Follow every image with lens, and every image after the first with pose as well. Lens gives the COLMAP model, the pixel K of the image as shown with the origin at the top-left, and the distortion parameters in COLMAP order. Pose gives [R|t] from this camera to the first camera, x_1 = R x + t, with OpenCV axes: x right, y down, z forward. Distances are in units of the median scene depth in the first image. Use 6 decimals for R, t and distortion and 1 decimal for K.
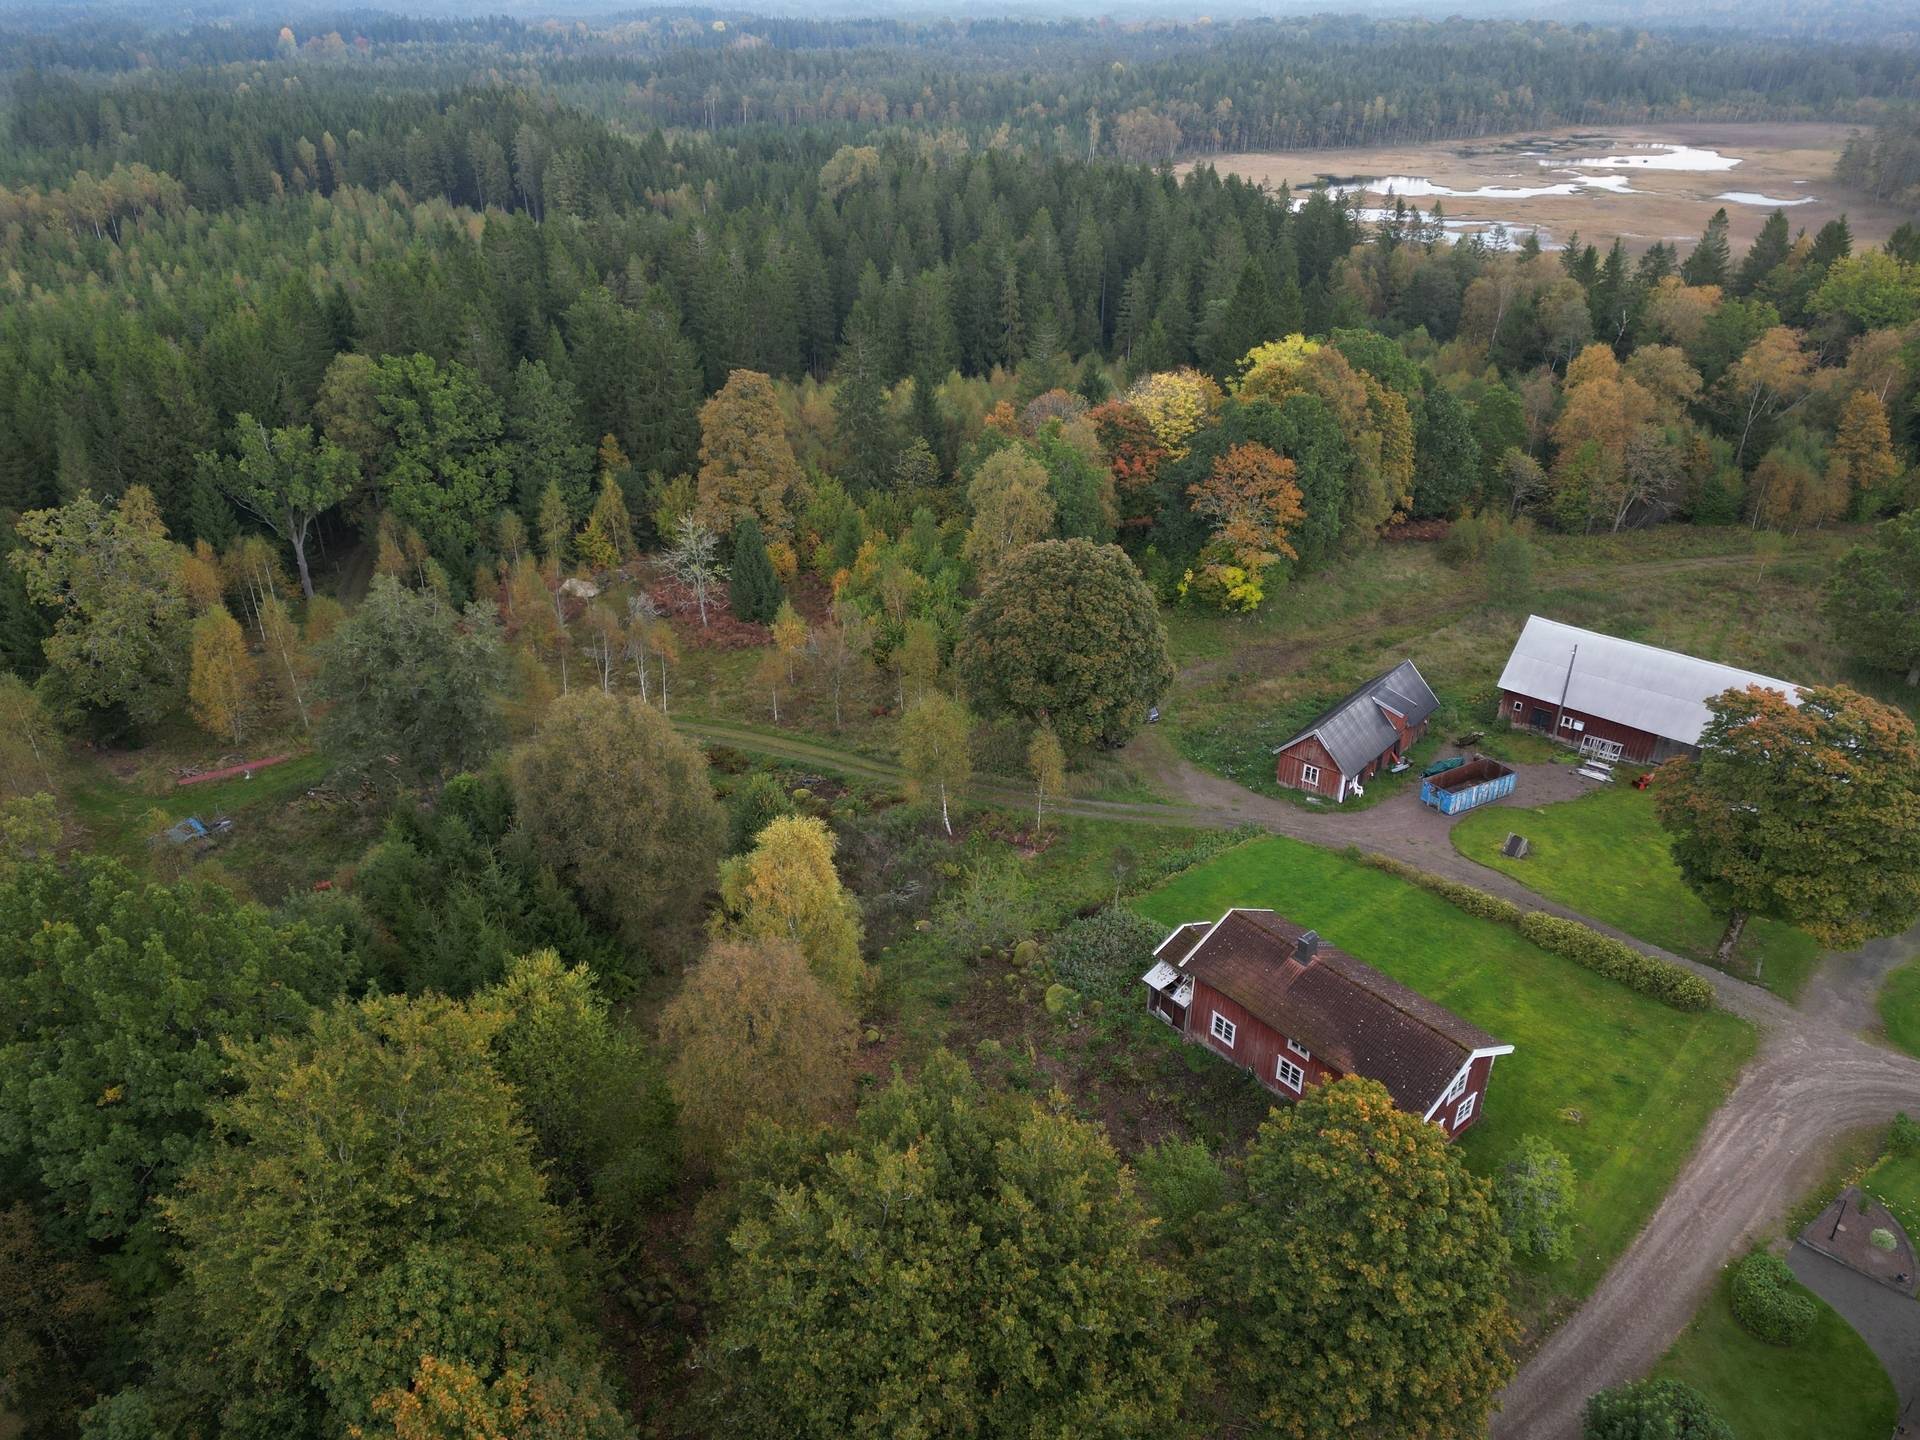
lens RADIAL K [[1329.3, 0, 954.0], [0, 1329.3, 717.2], [0, 0, 1]] dist [0.043712, -0.034495]
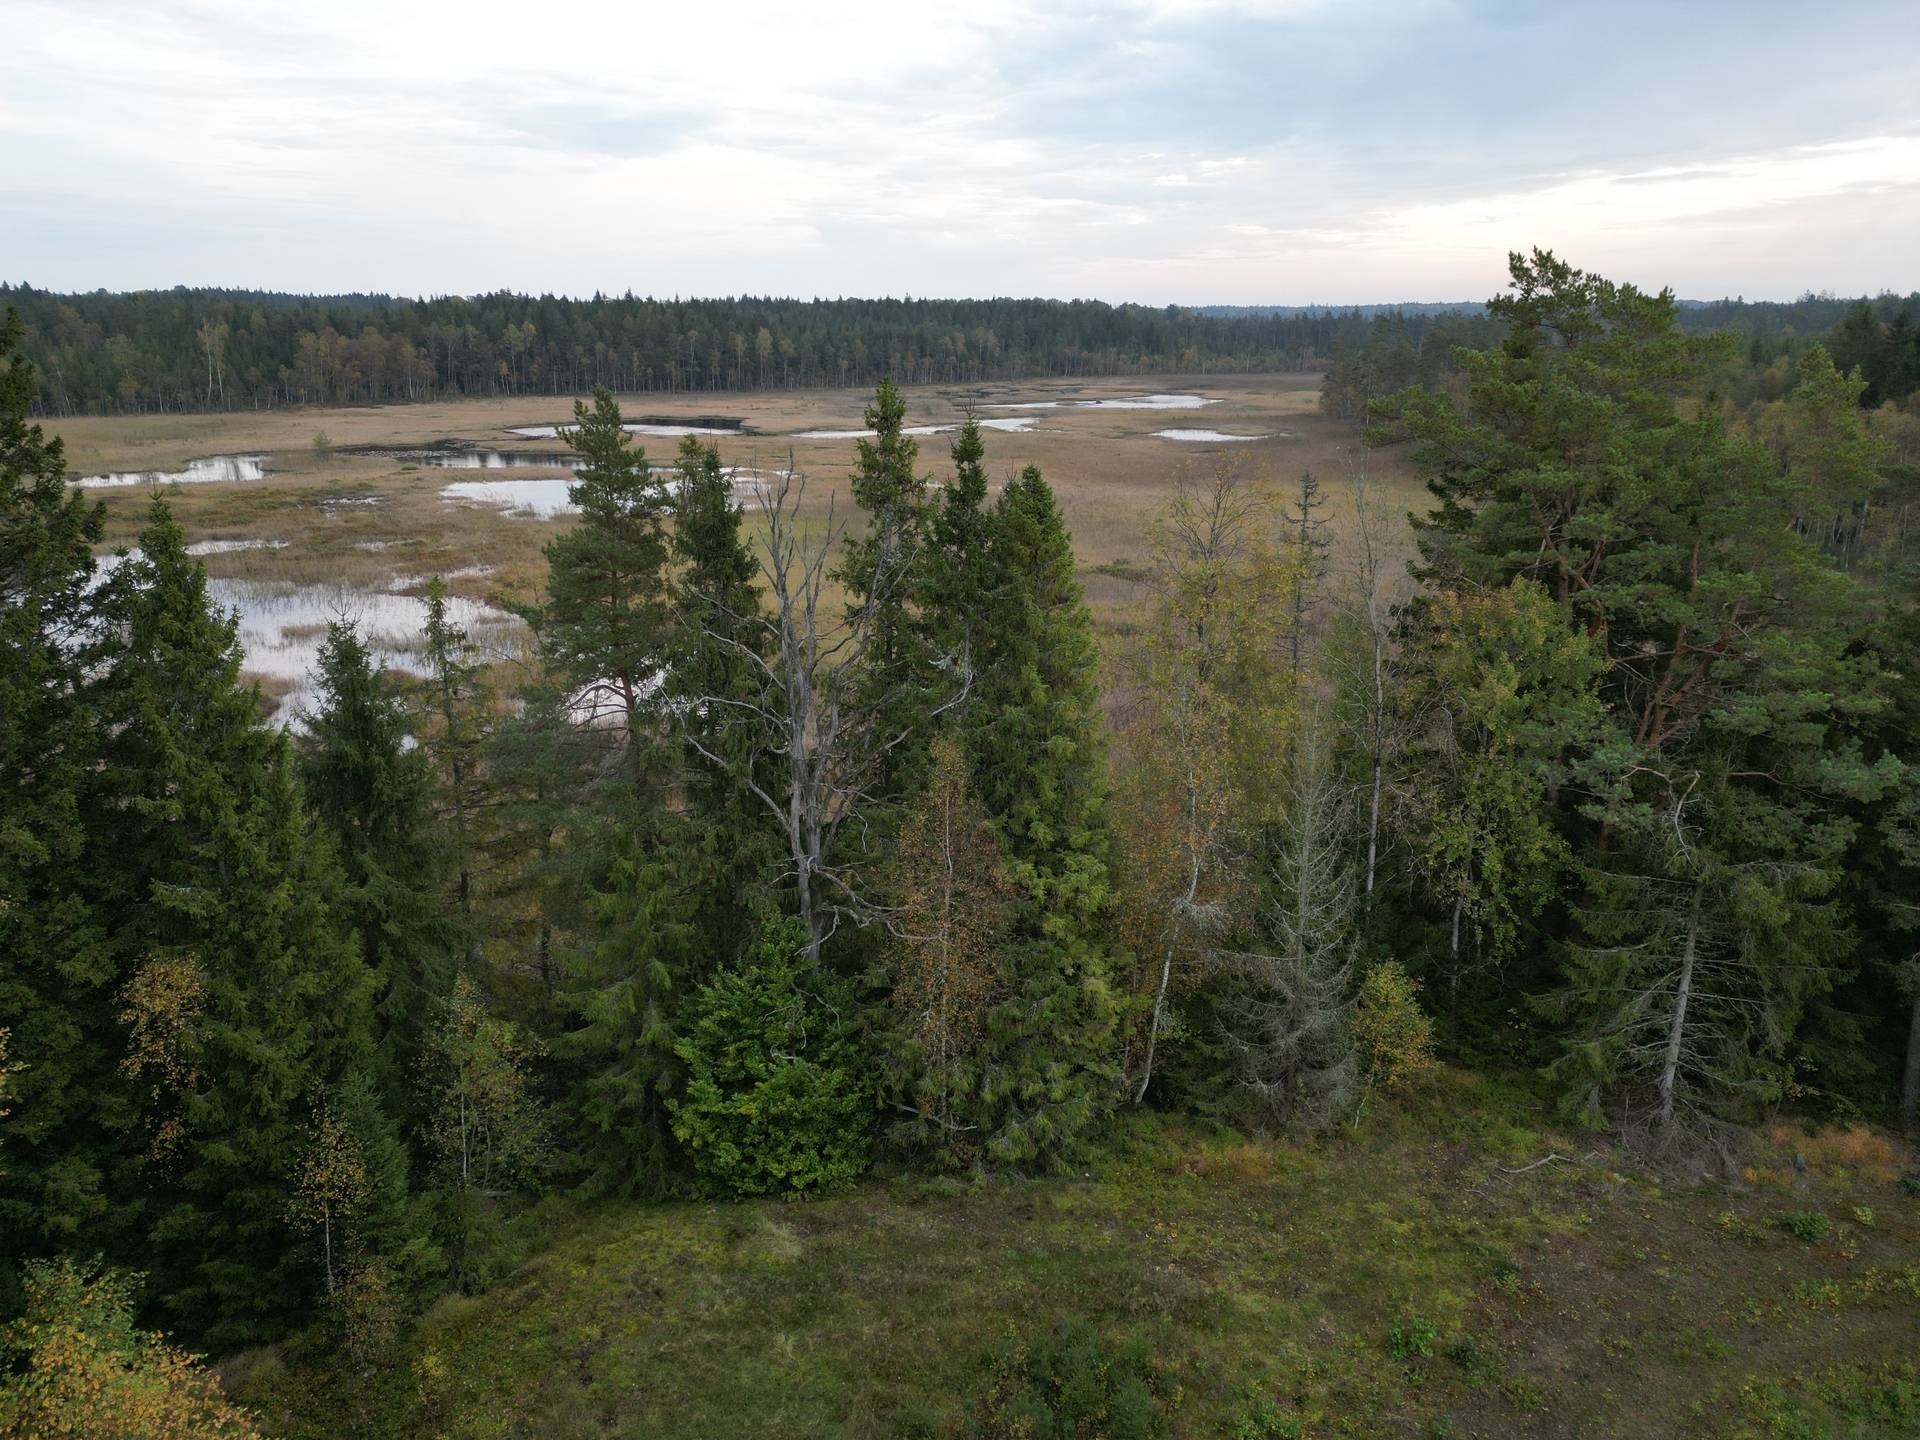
lens RADIAL K [[1329.3, 0, 961.1], [0, 1329.3, 722.5], [0, 0, 1]] dist [0.043712, -0.034495]
pose [[0.975542, -0.057185, 0.212244, 0.324287], [0.097892, 0.977554, -0.186561, -0.138799], [-0.196811, 0.202775, 0.959243, 0.421895]]
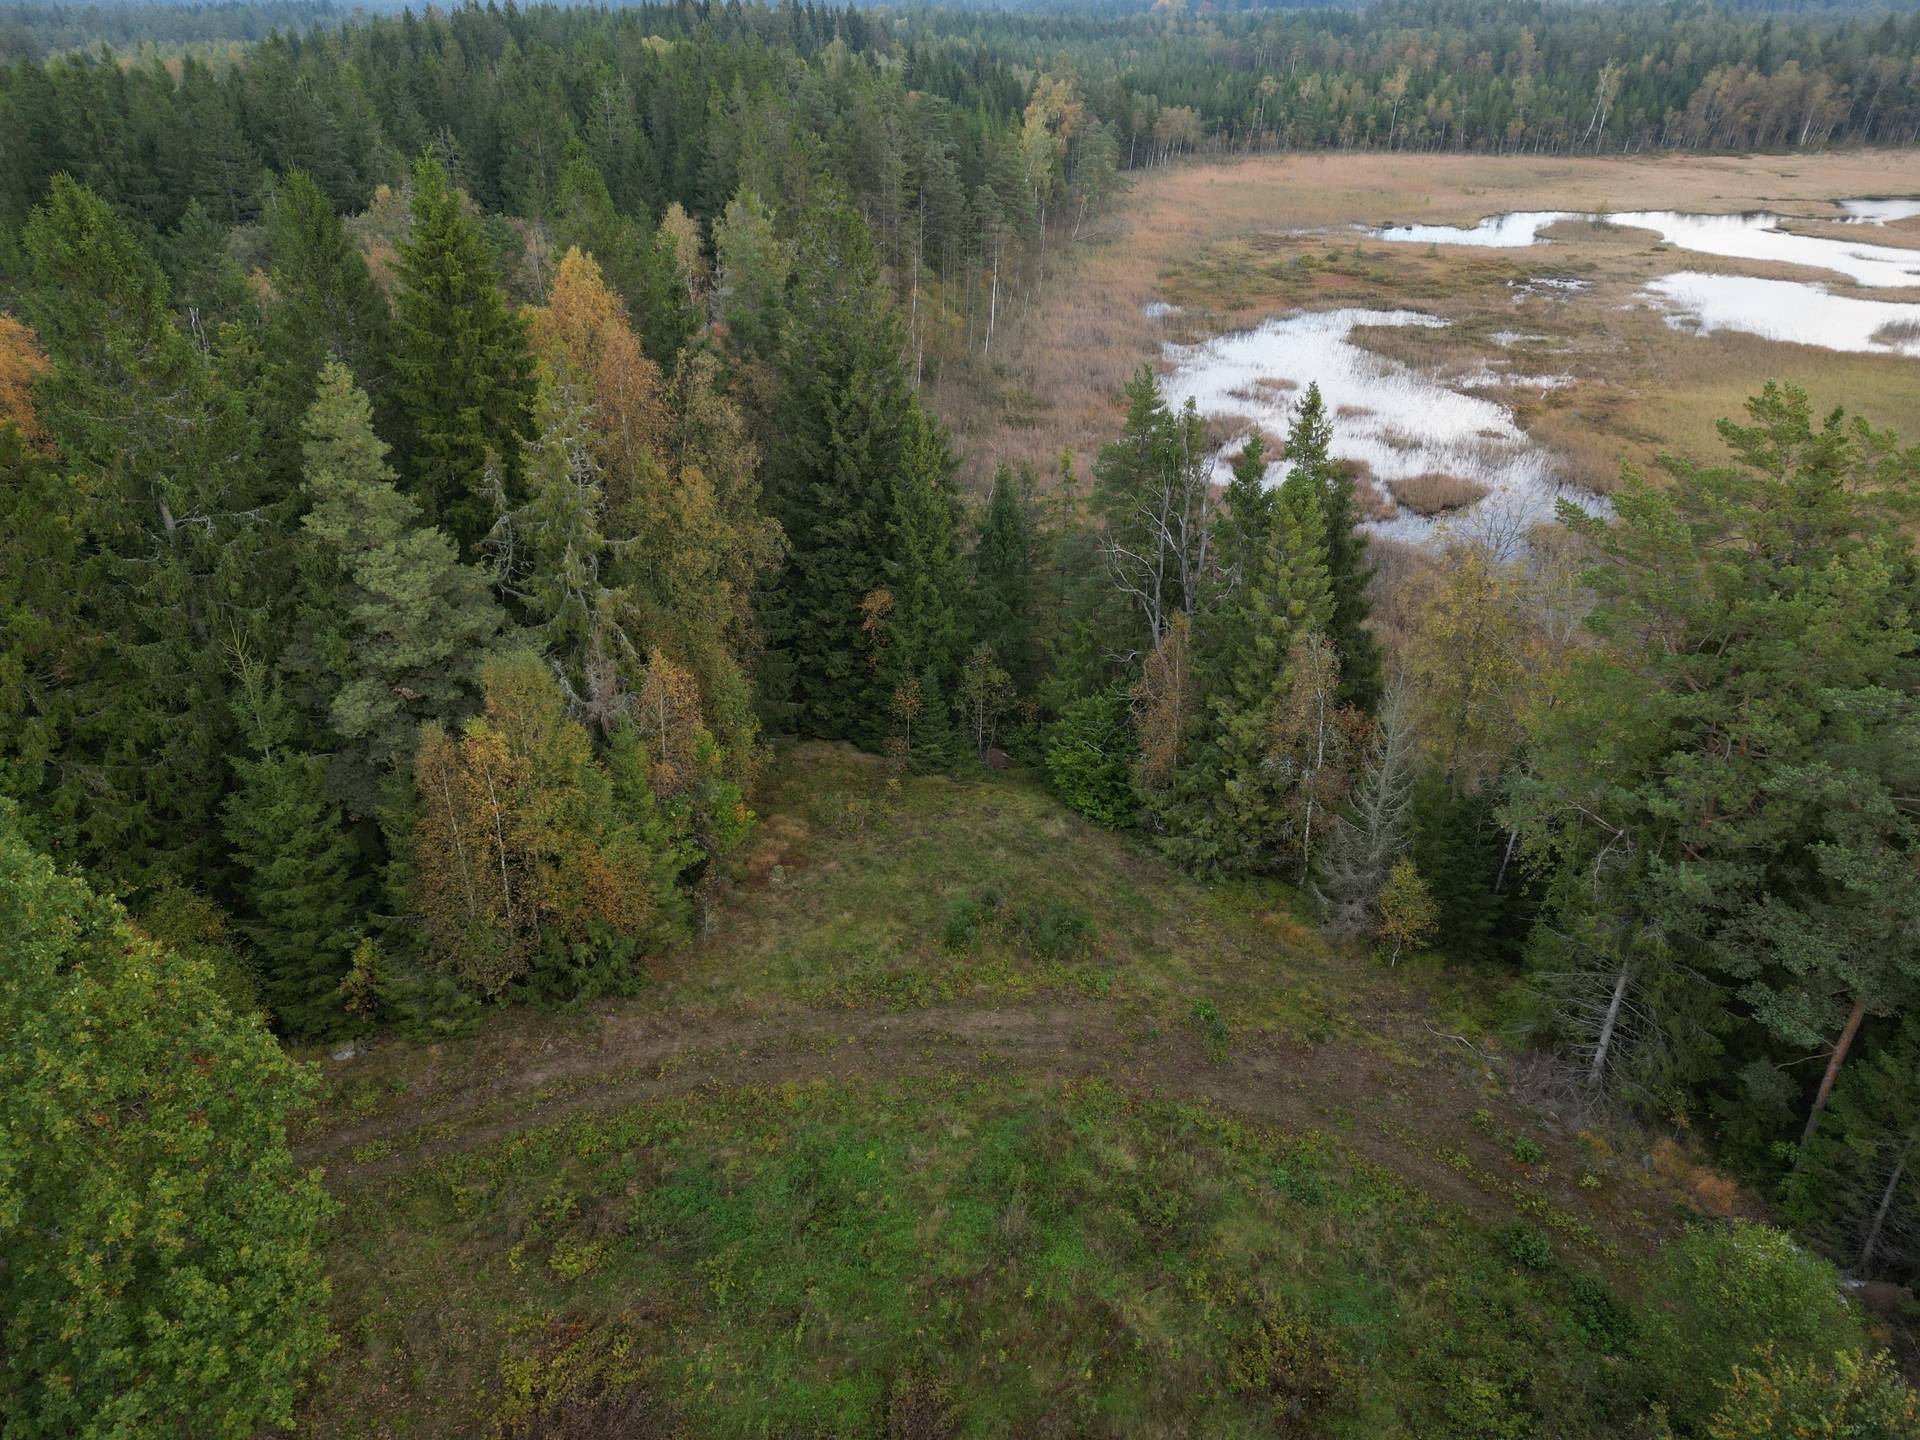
lens RADIAL K [[1329.3, 0, 960.1], [0, 1329.3, 720.8], [0, 0, 1]] dist [0.043712, -0.034495]
pose [[0.731720, 0.319021, -0.602339, 0.391054], [-0.317867, 0.941440, 0.112478, -0.147611], [0.602949, 0.109161, 0.790276, 0.386256]]
